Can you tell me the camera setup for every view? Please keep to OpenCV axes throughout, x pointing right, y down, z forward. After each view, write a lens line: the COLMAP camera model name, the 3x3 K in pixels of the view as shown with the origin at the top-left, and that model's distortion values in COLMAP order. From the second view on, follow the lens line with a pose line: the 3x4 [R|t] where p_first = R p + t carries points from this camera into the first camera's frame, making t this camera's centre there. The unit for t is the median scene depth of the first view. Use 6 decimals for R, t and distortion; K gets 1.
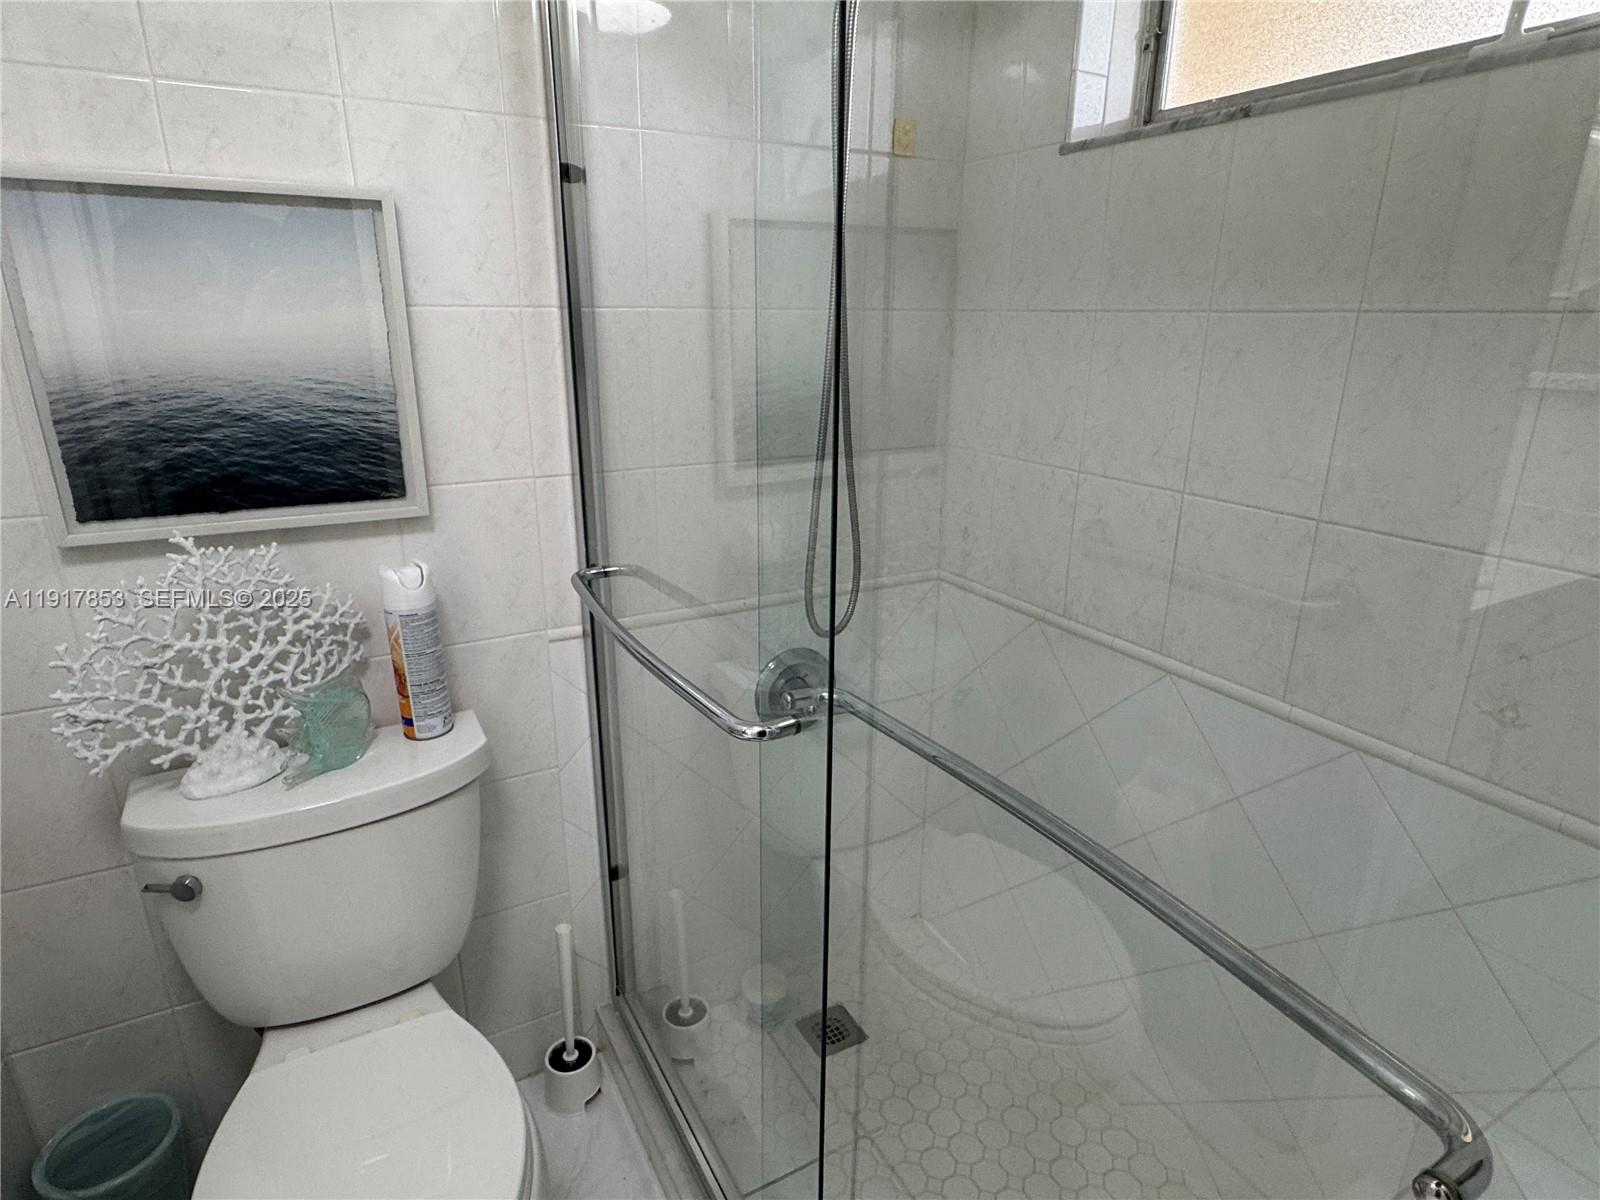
lens RADIAL K [[888.2, 0, 787.2], [0, 888.2, 603.5], [0, 0, 1]] dist [-0.002675, 0.002833]
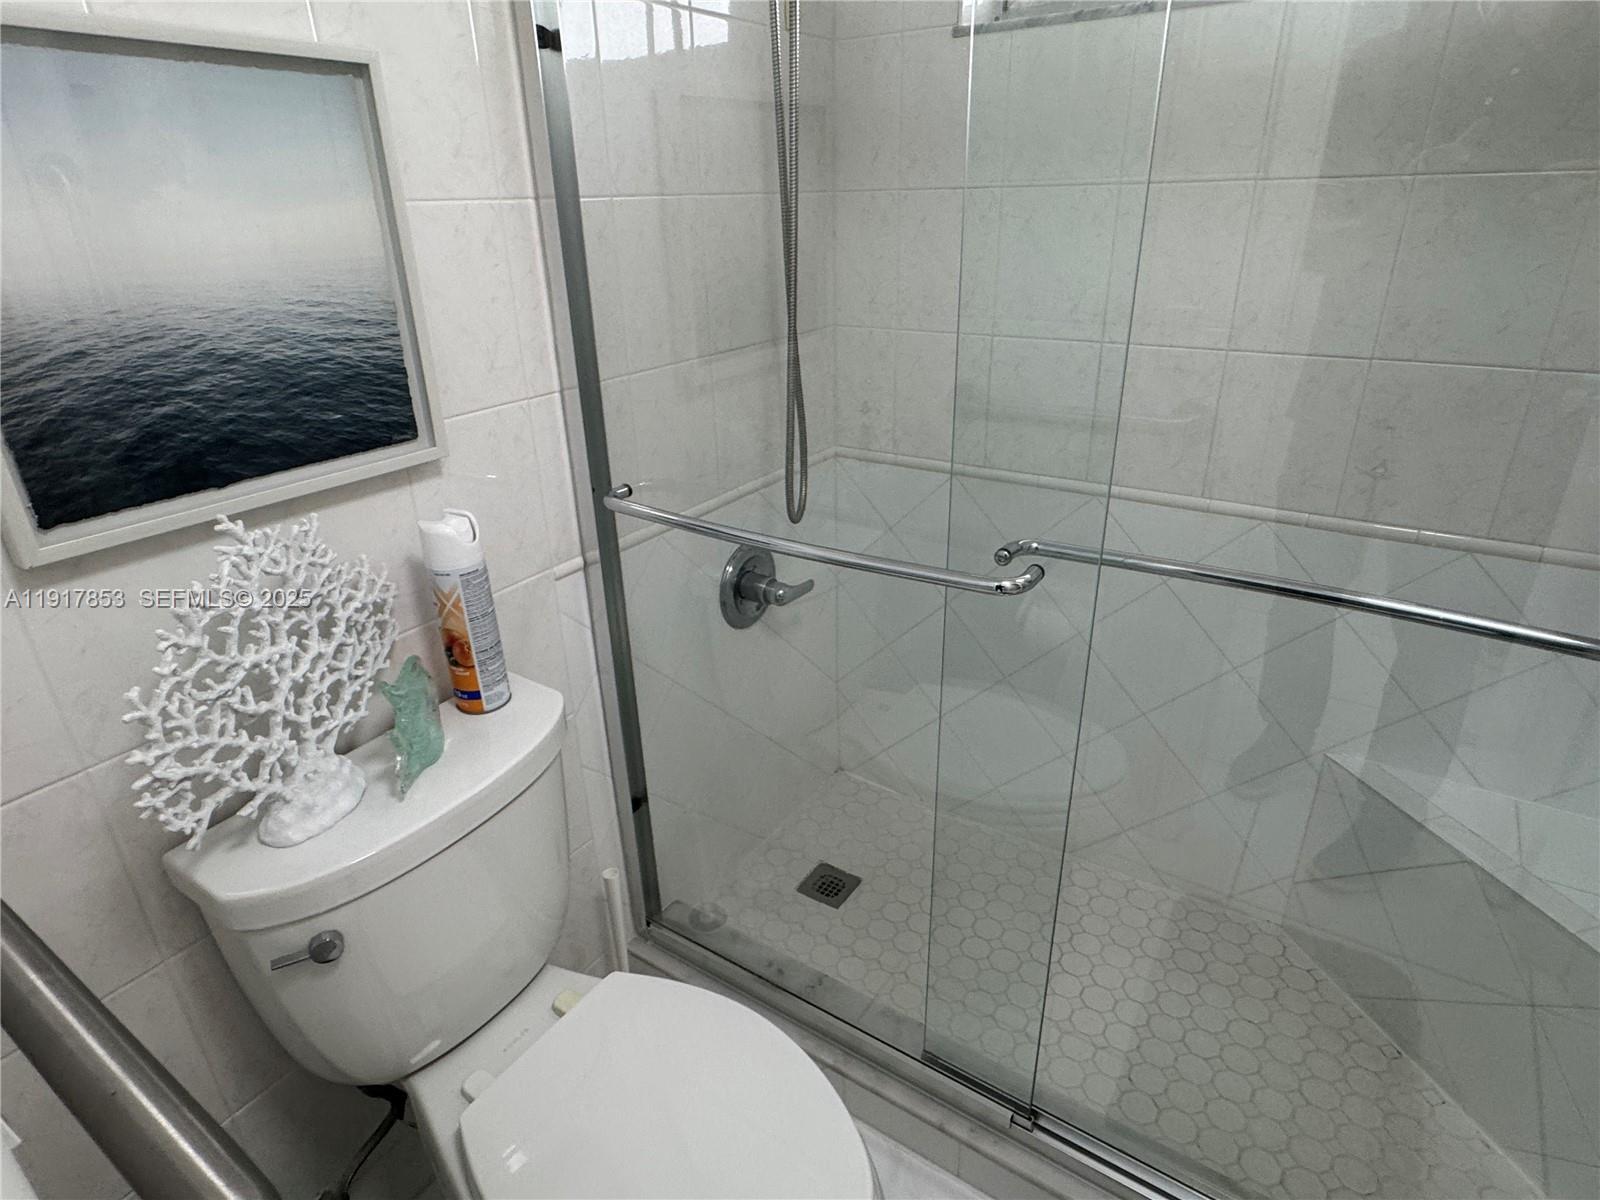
lens RADIAL K [[885.9, 0, 788.0], [0, 885.9, 598.0], [0, 0, 1]] dist [-0.003349, 0.000566]
pose [[0.887235, -0.216030, 0.407609, -0.520467], [0.172821, 0.974880, 0.140504, -0.031141], [-0.427723, -0.054217, 0.902282, 0.091417]]
